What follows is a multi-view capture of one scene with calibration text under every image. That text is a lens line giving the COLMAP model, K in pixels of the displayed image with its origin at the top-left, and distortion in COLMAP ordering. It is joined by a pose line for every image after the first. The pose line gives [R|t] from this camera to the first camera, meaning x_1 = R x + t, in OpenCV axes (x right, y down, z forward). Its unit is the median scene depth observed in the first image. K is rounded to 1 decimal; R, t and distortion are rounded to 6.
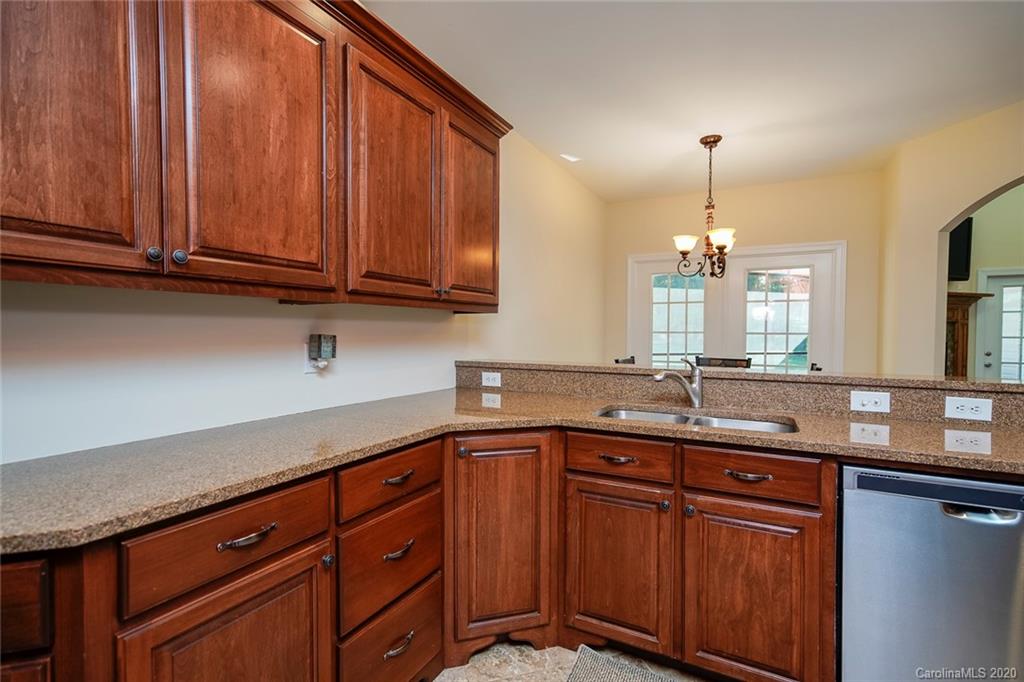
lens RADIAL K [[467.2, 0, 502.8], [0, 467.2, 340.9], [0, 0, 1]] dist [0.011403, 0.003414]
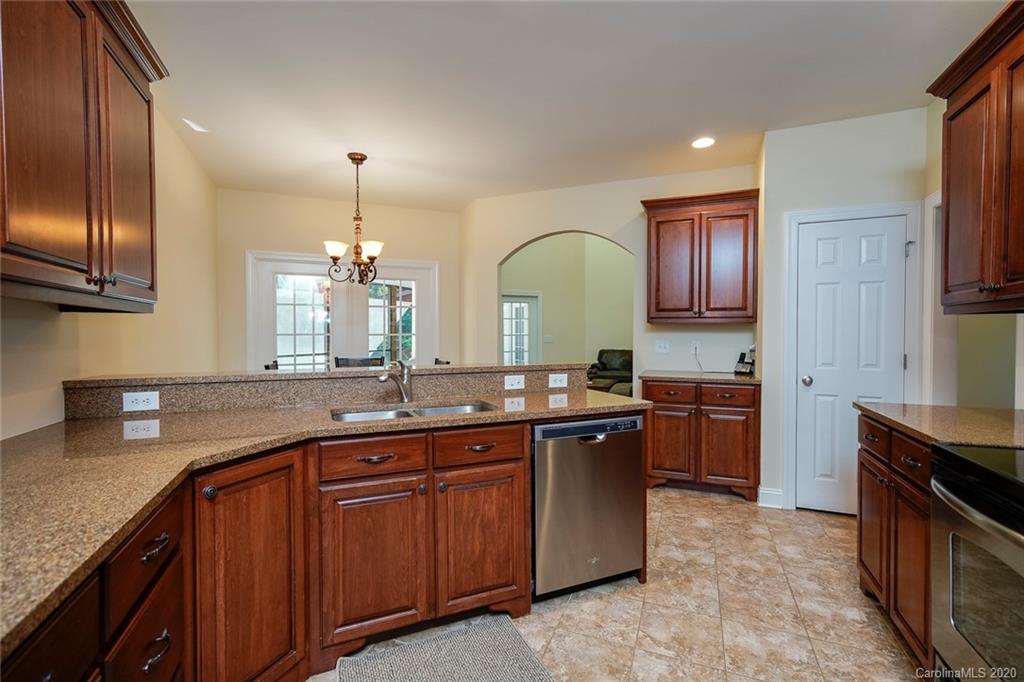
lens RADIAL K [[467.2, 0, 503.0], [0, 467.2, 342.6], [0, 0, 1]] dist [0.011403, 0.003414]
pose [[0.632557, -0.022829, 0.774178, -0.363189], [0.021392, 0.999699, 0.012000, -0.011541], [-0.774219, 0.008971, 0.632855, 0.115480]]
